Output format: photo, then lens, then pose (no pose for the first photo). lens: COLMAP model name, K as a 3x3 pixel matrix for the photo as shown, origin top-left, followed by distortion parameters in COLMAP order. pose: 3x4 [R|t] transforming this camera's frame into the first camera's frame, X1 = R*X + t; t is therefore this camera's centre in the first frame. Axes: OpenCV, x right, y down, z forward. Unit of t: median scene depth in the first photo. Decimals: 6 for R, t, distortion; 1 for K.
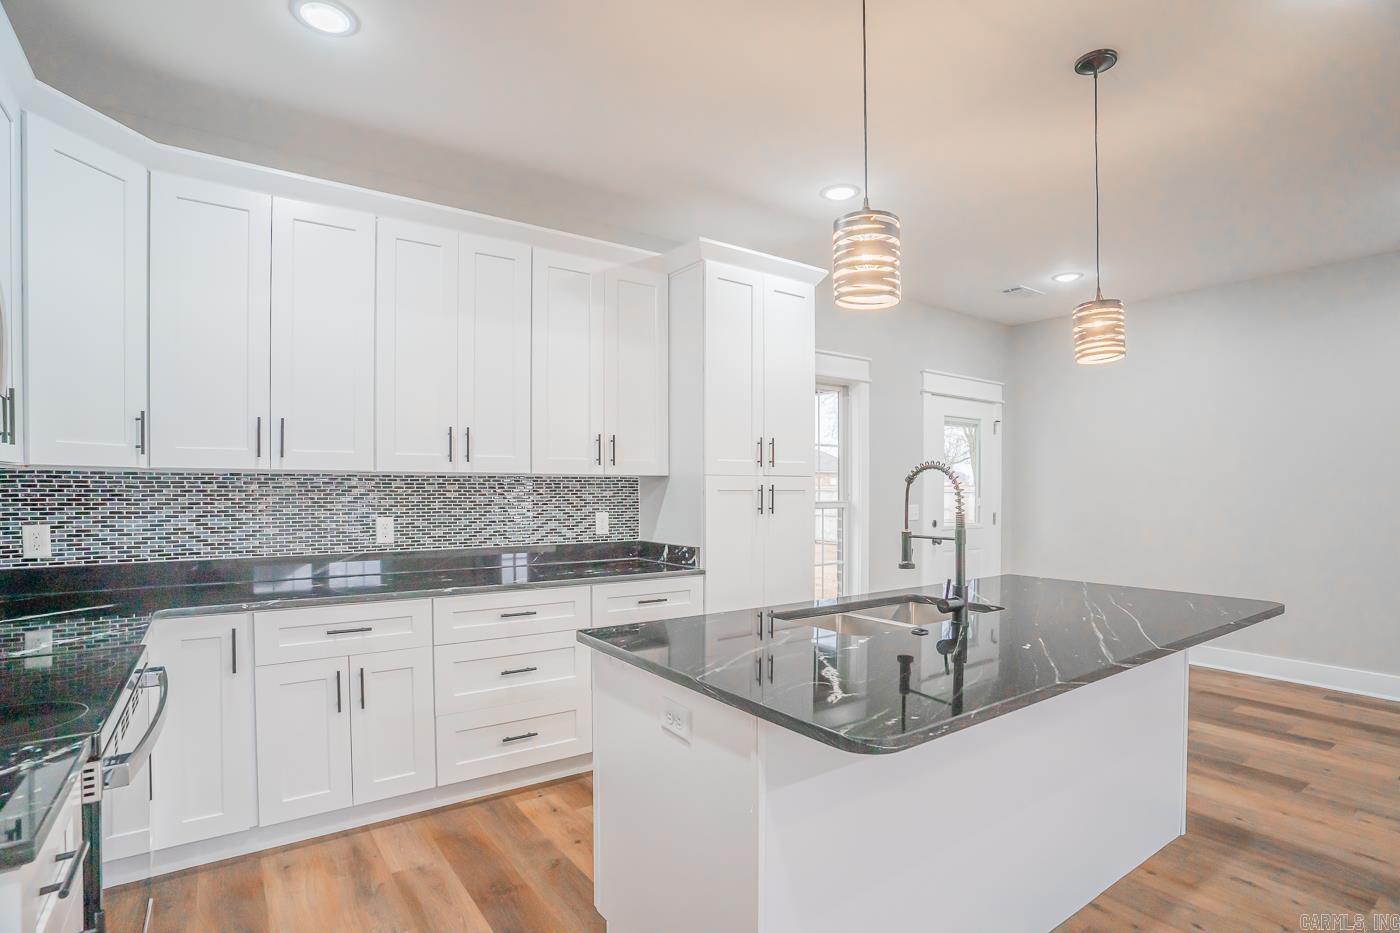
lens RADIAL K [[704.9, 0, 707.6], [0, 704.9, 488.0], [0, 0, 1]] dist [-0.084110, 0.037781]
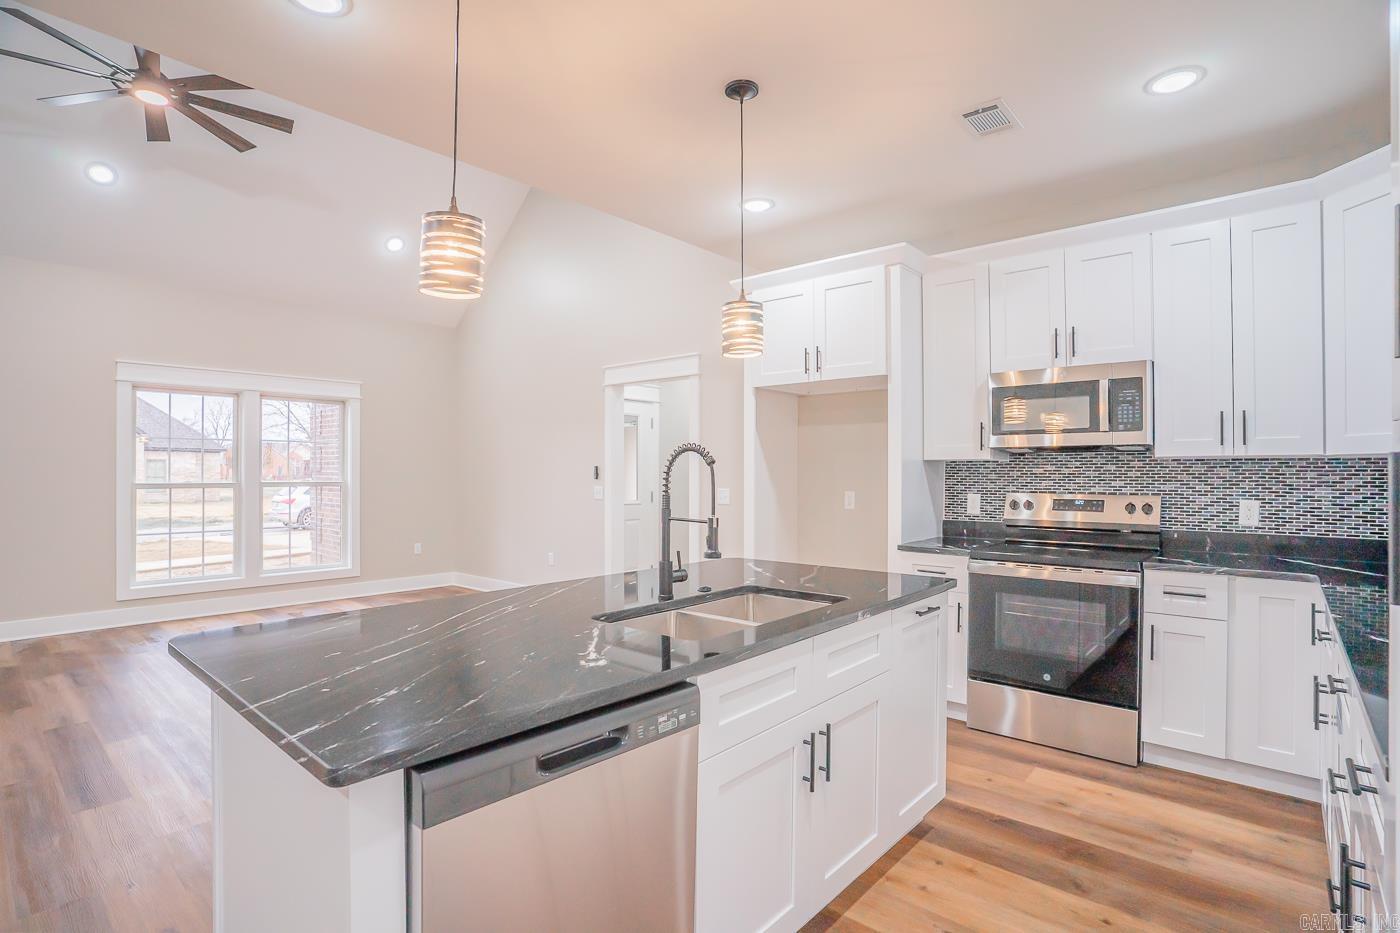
lens RADIAL K [[691.7, 0, 696.4], [0, 691.7, 468.4], [0, 0, 1]] dist [-0.080334, 0.035106]
pose [[-0.974418, -0.003498, -0.224715, 0.345378], [-0.002647, 0.999988, -0.004087, 0.001329], [0.224726, -0.003387, -0.974416, 1.285228]]
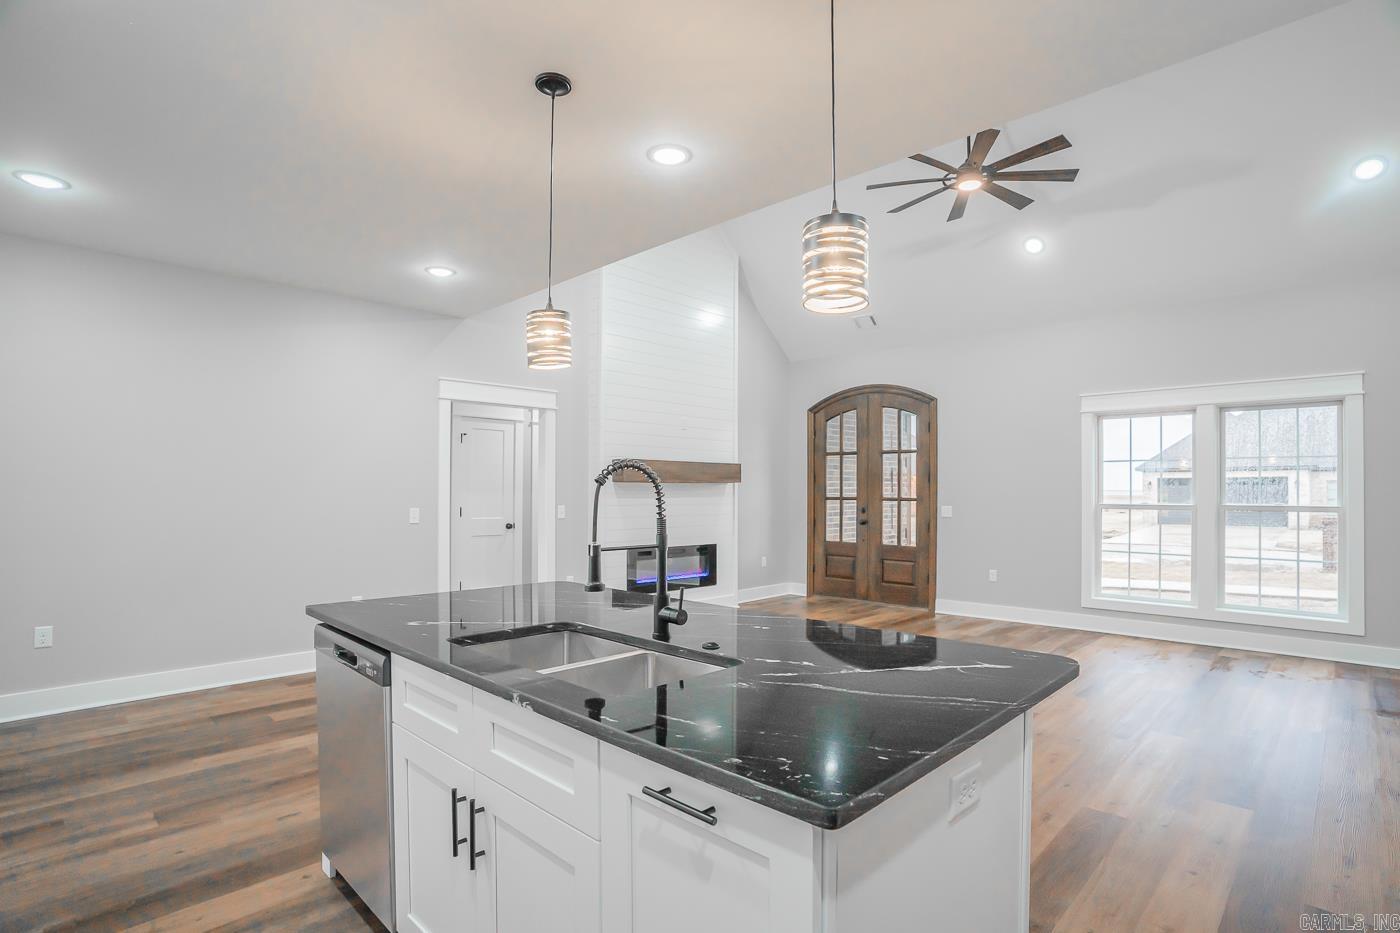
lens RADIAL K [[704.9, 0, 707.6], [0, 704.9, 488.0], [0, 0, 1]] dist [-0.084110, 0.037781]
pose [[-0.180939, 0.004002, 0.983486, -0.376581], [0.000219, 0.999992, -0.004029, -0.000921], [-0.983494, -0.000514, -0.180939, 0.711325]]
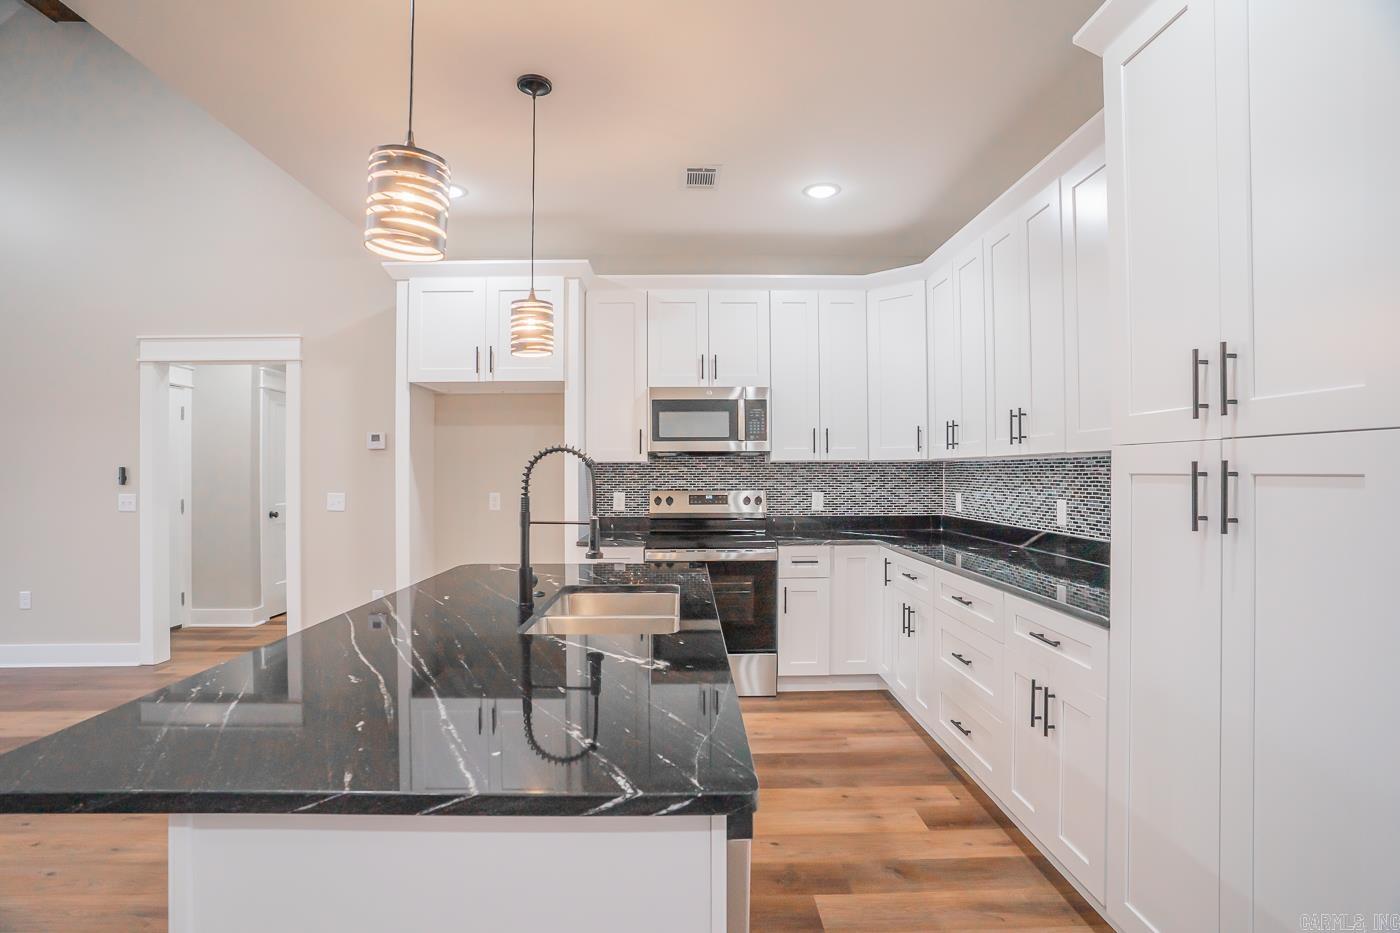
lens RADIAL K [[691.7, 0, 696.4], [0, 691.7, 468.4], [0, 0, 1]] dist [-0.080334, 0.035106]
pose [[-0.566239, -0.003872, -0.824232, 0.653467], [0.002222, 0.999978, -0.006224, 0.001367], [0.824238, -0.005355, -0.566218, 1.114894]]
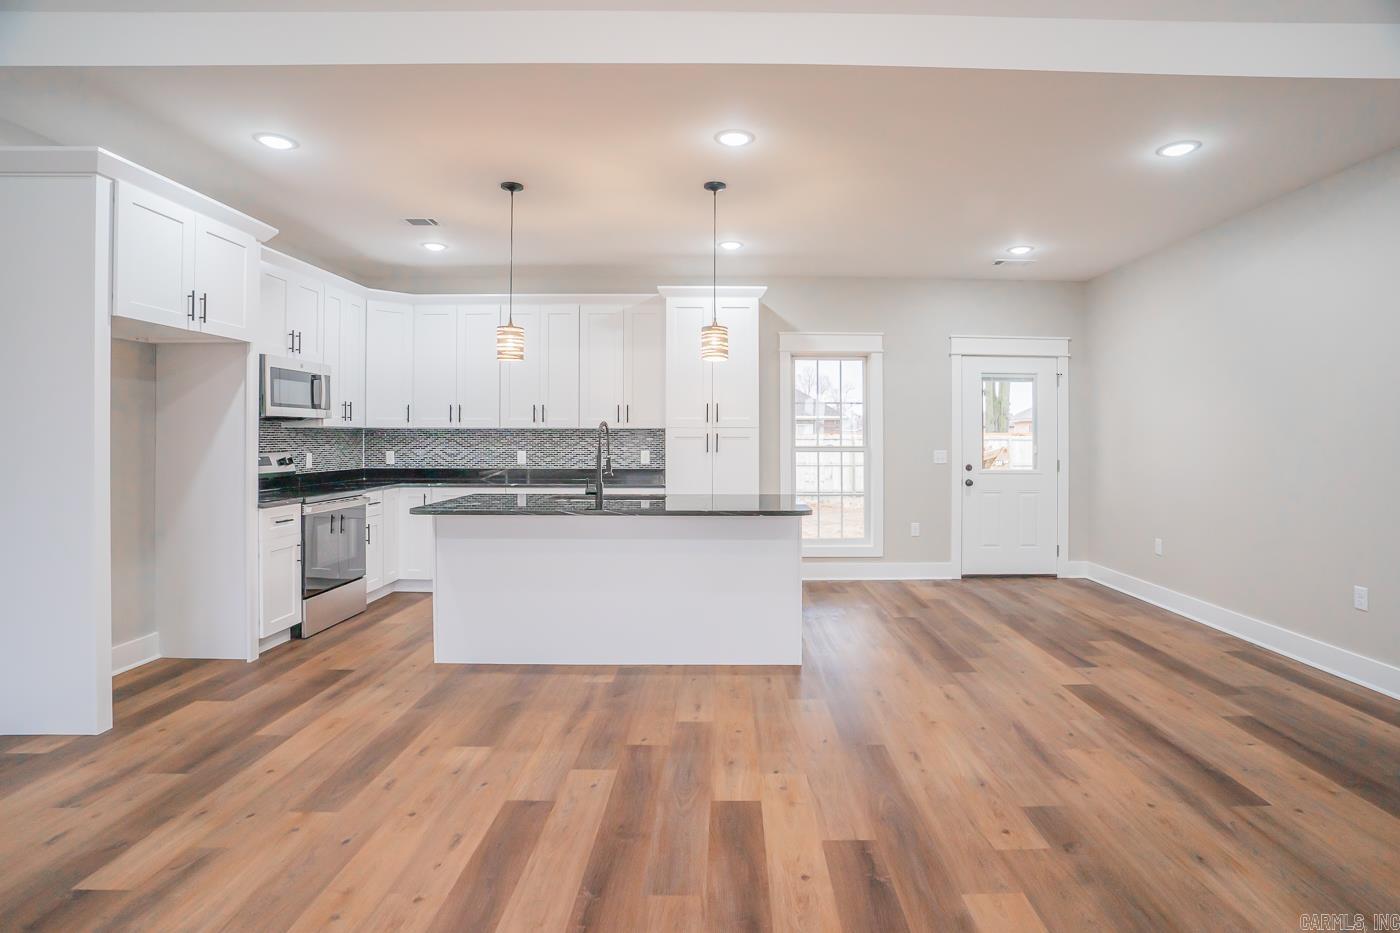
lens RADIAL K [[702.8, 0, 735.7], [0, 702.8, 433.6], [0, 0, 1]] dist [-0.079840, 0.033352]
pose [[0.821756, -0.002618, -0.569833, 1.161429], [-0.000527, 0.999986, -0.005355, 0.003365], [0.569839, 0.004701, 0.821743, -0.284238]]
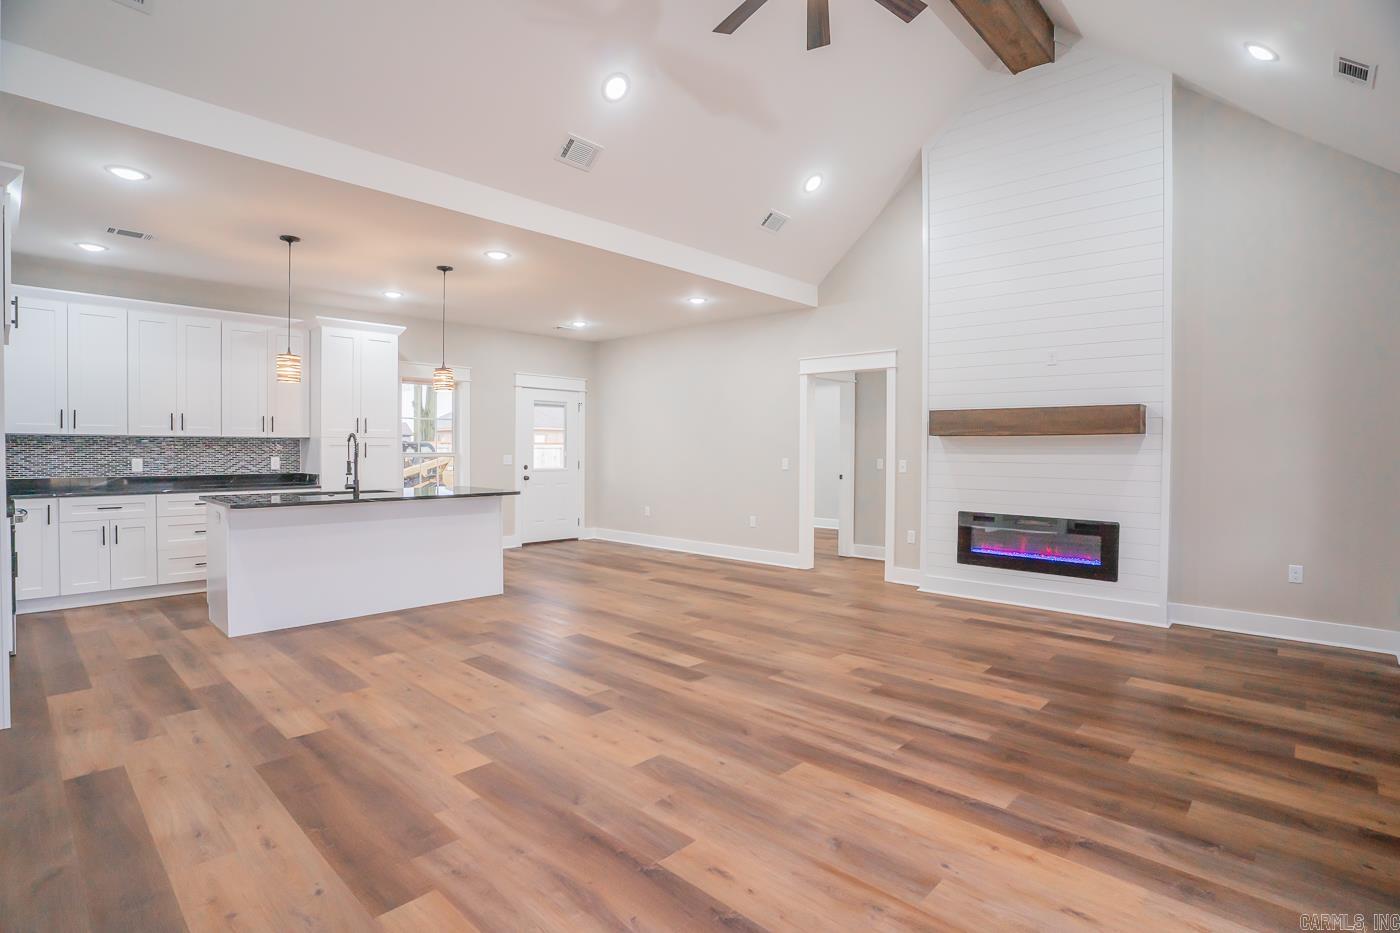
lens RADIAL K [[687.4, 0, 693.7], [0, 687.4, 457.0], [0, 0, 1]] dist [-0.079032, 0.037991]
pose [[0.981828, 0.000630, 0.189770, 0.711065], [-0.003259, 0.999903, 0.013542, 0.008077], [-0.189744, -0.013915, 0.981735, -1.114836]]
